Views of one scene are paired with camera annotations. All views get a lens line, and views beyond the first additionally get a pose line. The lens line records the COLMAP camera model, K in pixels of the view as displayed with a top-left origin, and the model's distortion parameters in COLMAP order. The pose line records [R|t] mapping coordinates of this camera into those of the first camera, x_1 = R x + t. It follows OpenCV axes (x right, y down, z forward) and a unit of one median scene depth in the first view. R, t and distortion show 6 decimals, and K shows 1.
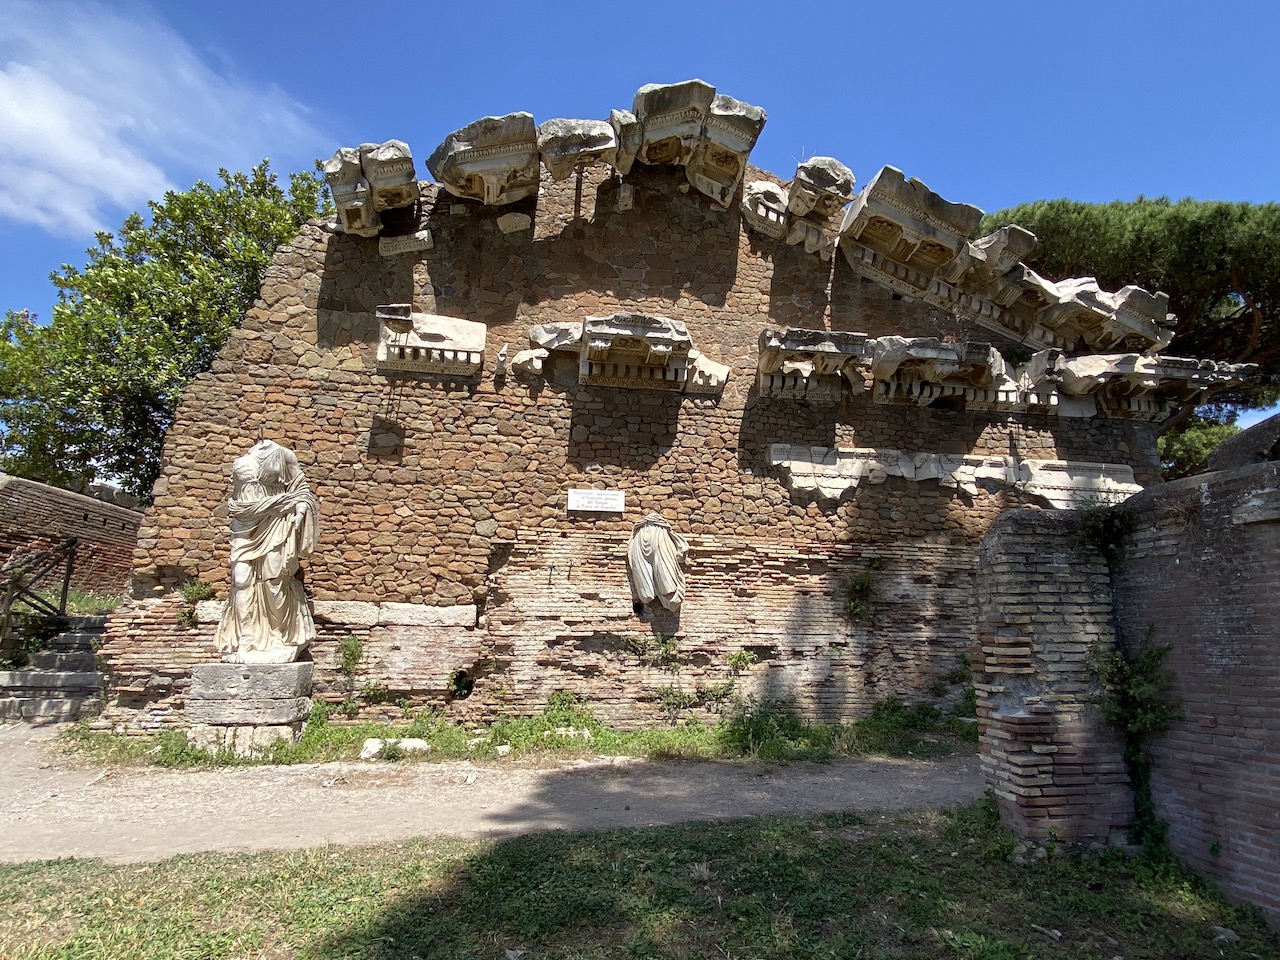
lens RADIAL K [[741.3, 0, 640.0], [0, 741.3, 480.0], [0, 0, 1]] dist [0.075256, -0.099307]
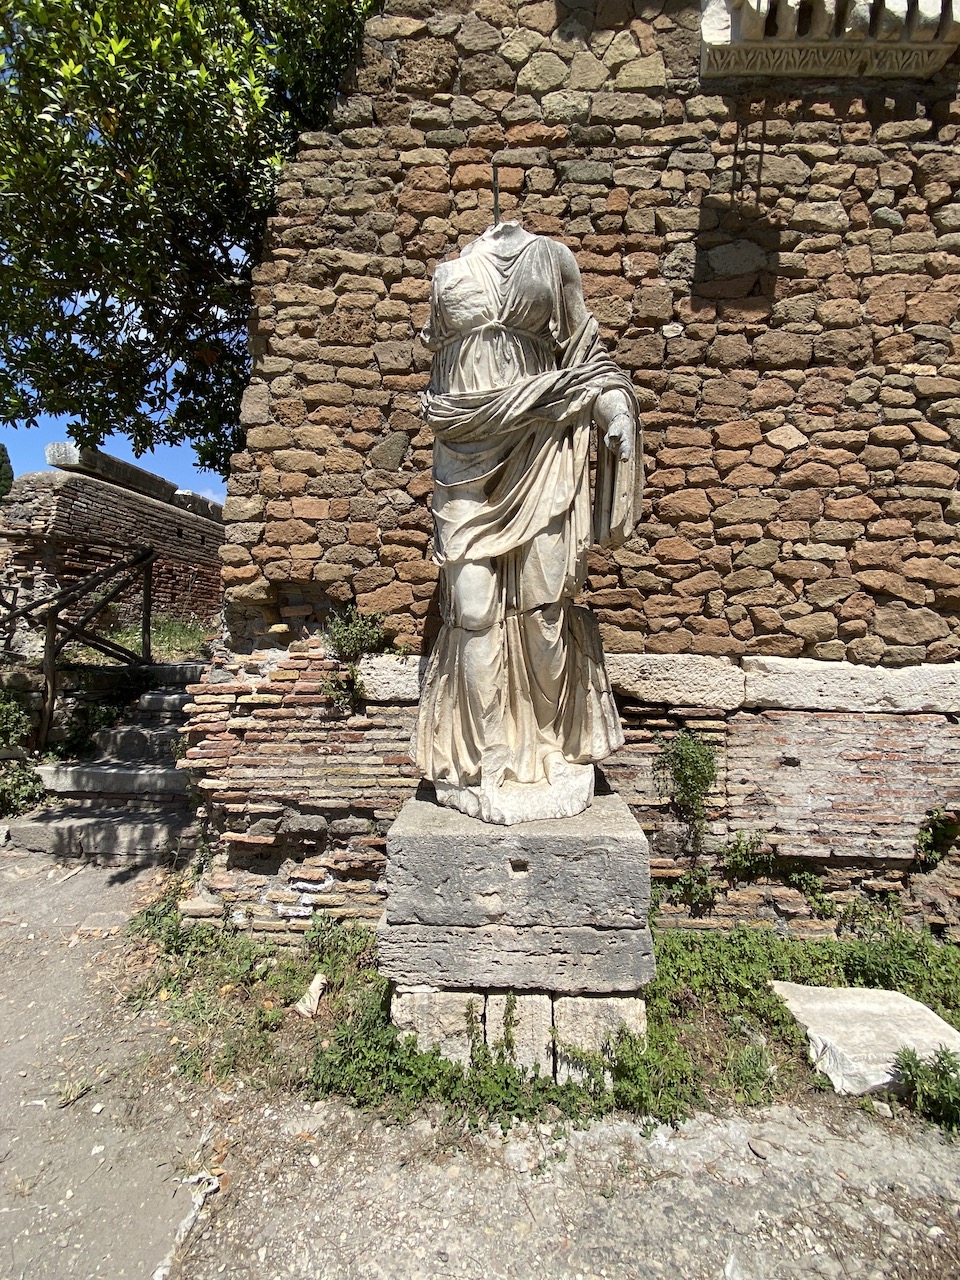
lens RADIAL K [[607.8, 0, 480.0], [0, 607.8, 640.0], [0, 0, 1]] dist [0.025773, -0.023271]
pose [[0.973827, -0.003089, -0.227272, -0.413823], [0.048448, 0.979749, 0.194280, 0.079707], [0.222069, -0.200206, 0.954255, 0.636176]]
